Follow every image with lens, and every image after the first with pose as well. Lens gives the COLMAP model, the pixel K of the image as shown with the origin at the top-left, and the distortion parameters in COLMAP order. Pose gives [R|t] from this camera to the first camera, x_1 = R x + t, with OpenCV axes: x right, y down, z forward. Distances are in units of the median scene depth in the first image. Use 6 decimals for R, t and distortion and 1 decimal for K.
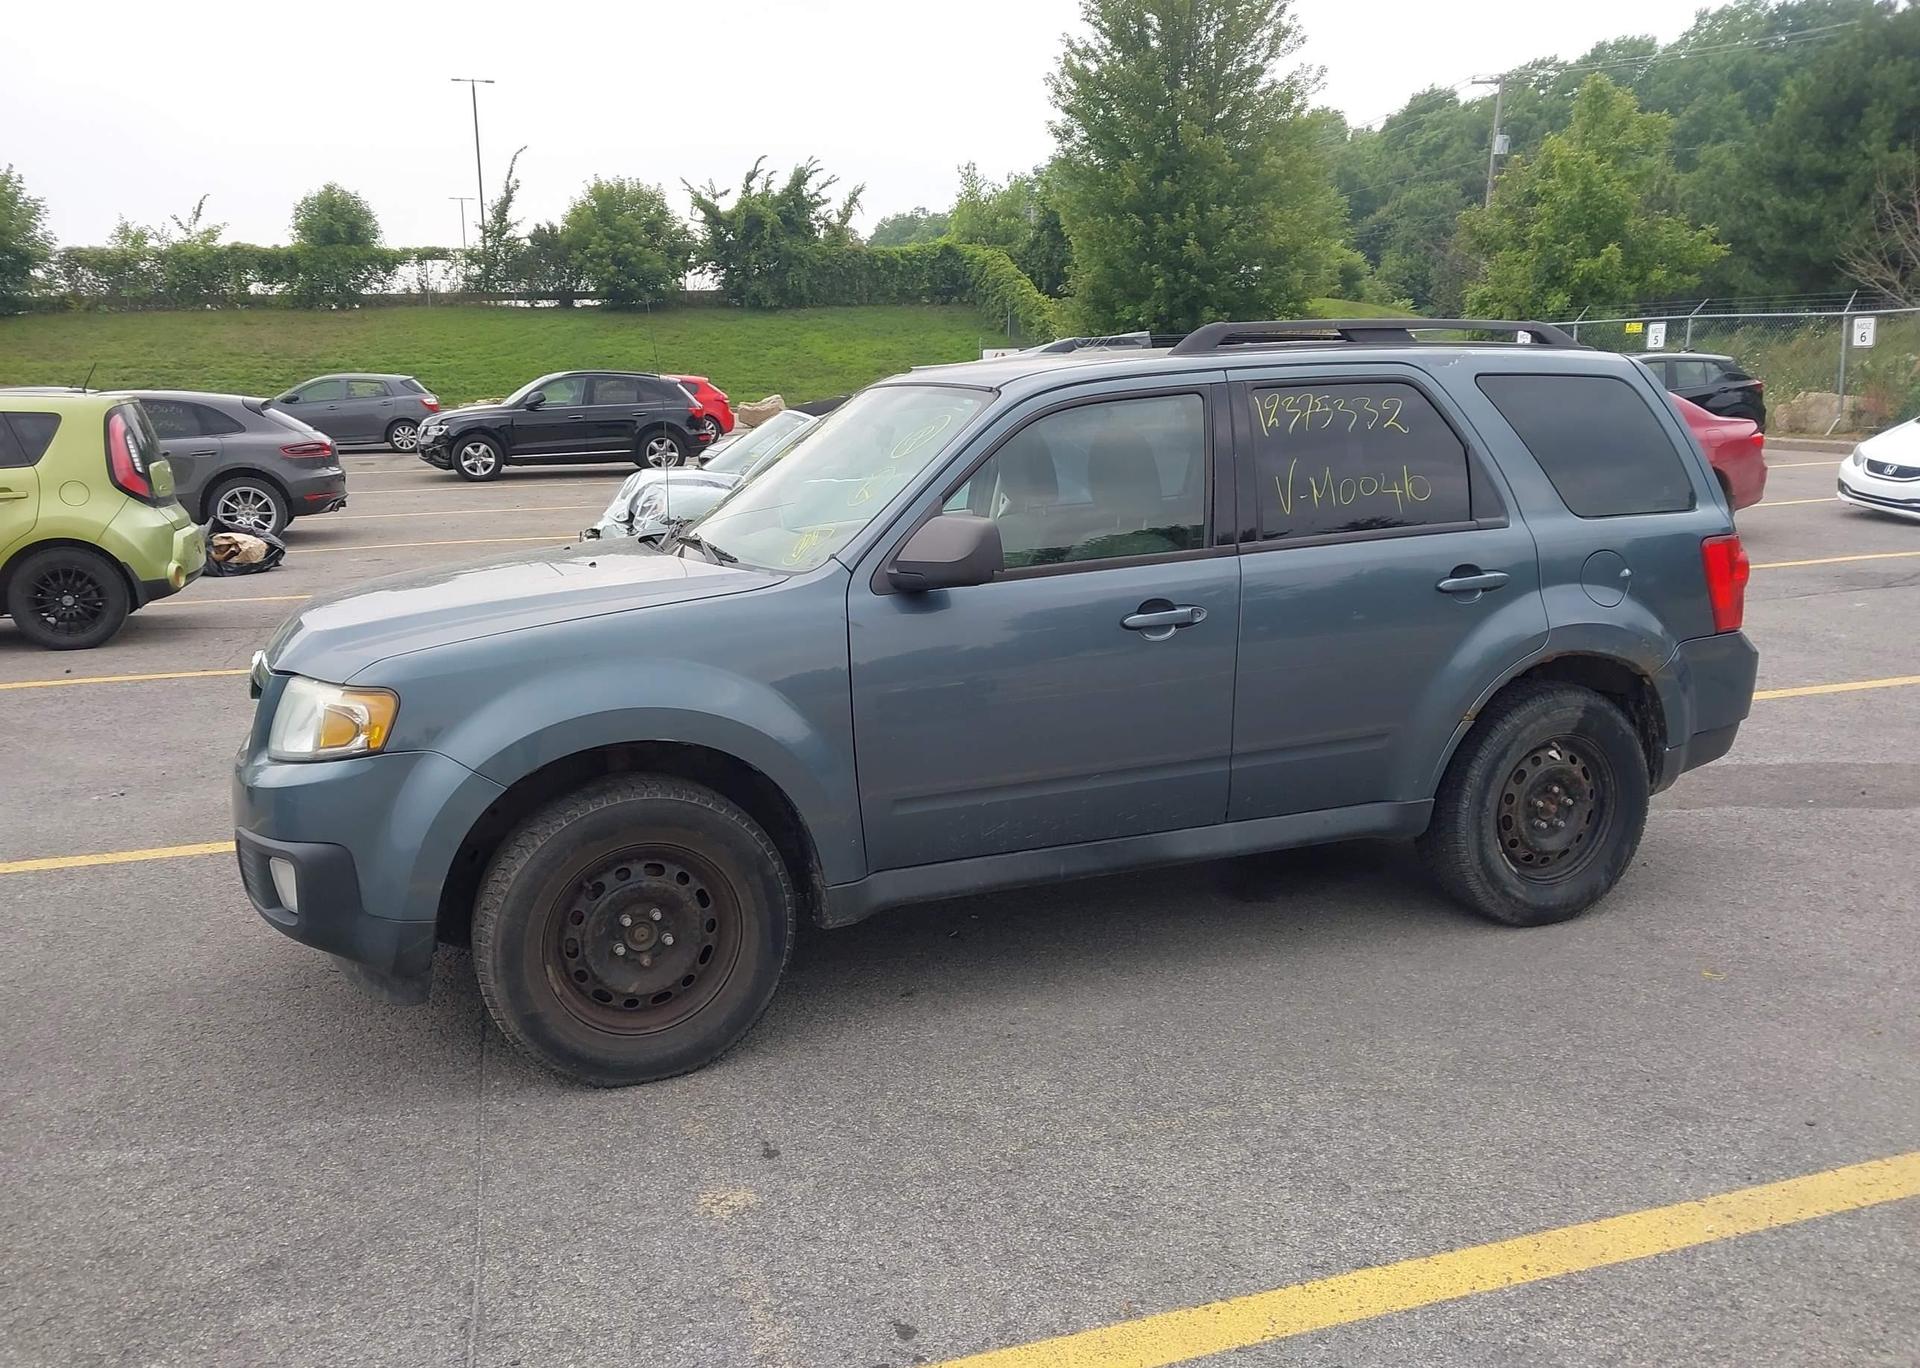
lens RADIAL K [[1514.6, 0, 963.5], [0, 1514.6, 690.2], [0, 0, 1]] dist [0.017806, -0.020177]
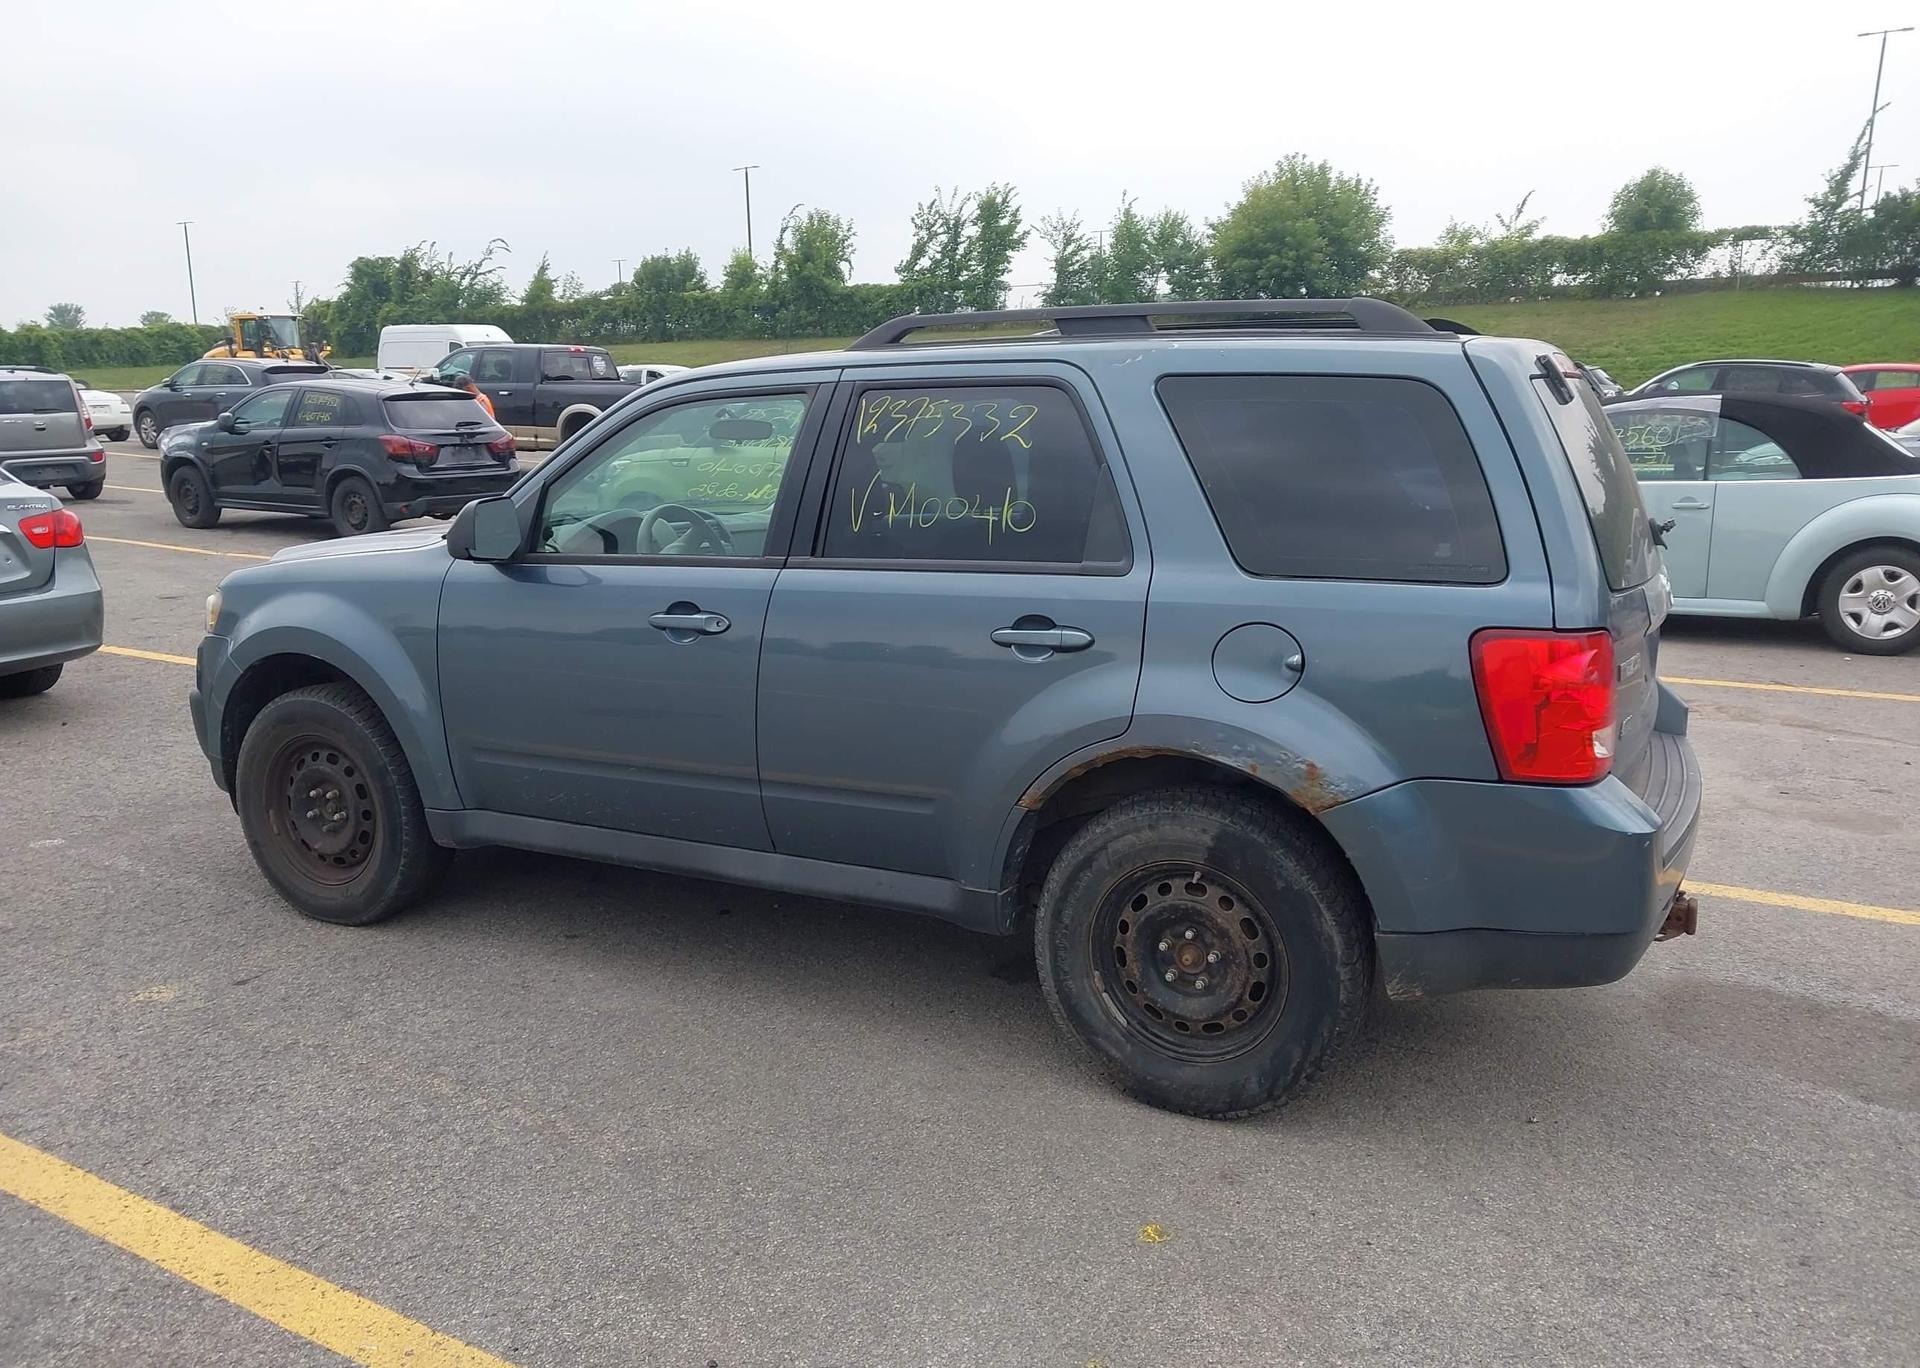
lens RADIAL K [[1514.6, 0, 960.7], [0, 1514.6, 687.3], [0, 0, 1]] dist [0.017806, -0.020177]
pose [[0.654732, 0.156541, -0.739473, 0.344009], [-0.152437, 0.985564, 0.073668, -0.037149], [0.740330, 0.064491, 0.669143, 0.168276]]
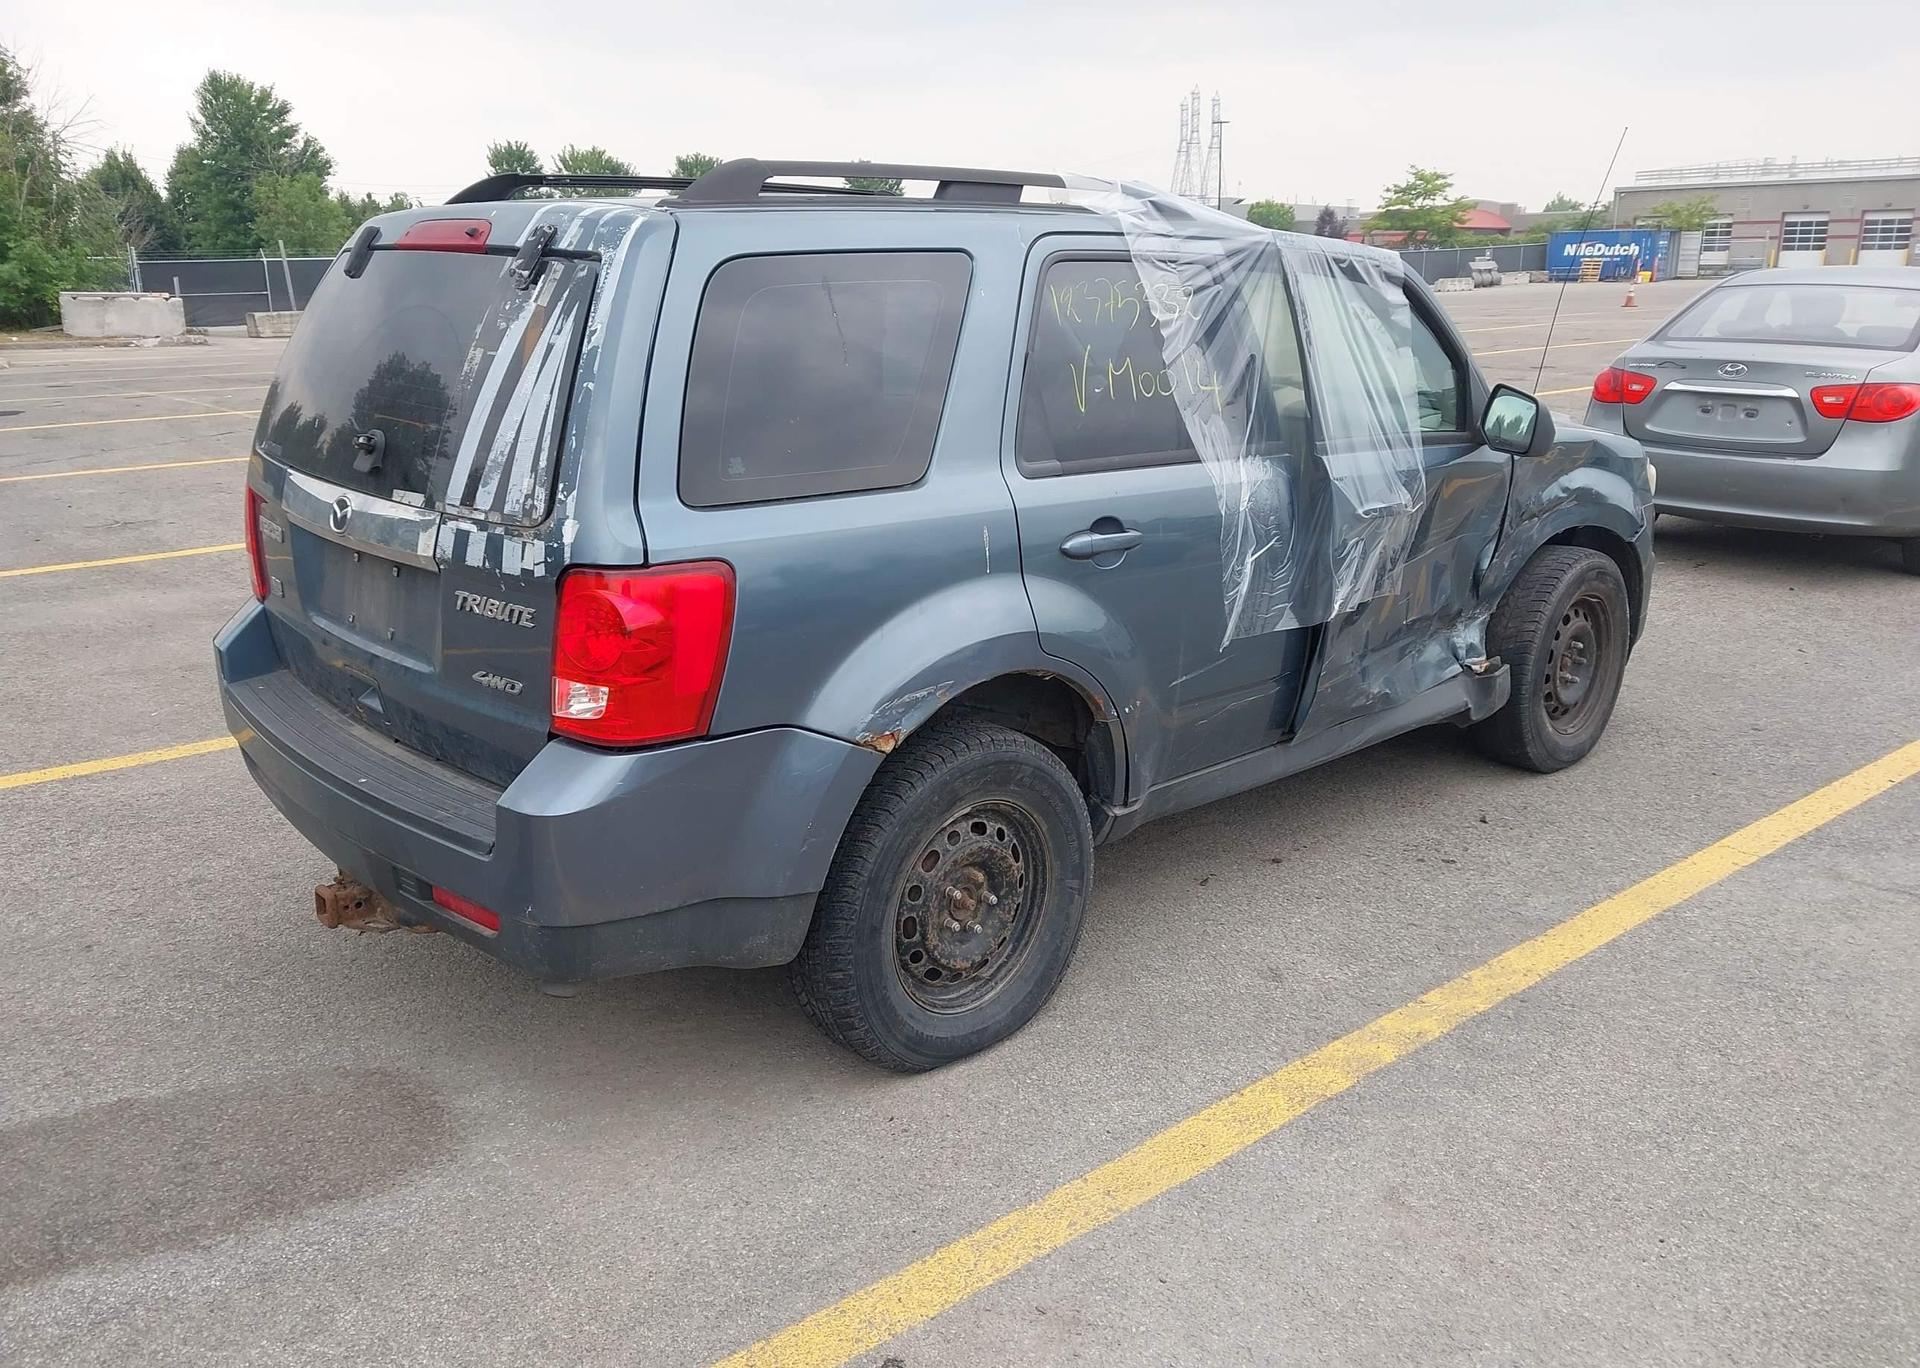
lens RADIAL K [[1514.6, 0, 956.7], [0, 1514.6, 700.1], [0, 0, 1]] dist [0.017806, -0.020177]
pose [[-0.932435, 0.111821, -0.343599, 0.194576], [-0.060337, 0.889376, 0.453177, -0.154367], [0.356263, 0.443290, -0.822539, 0.765548]]
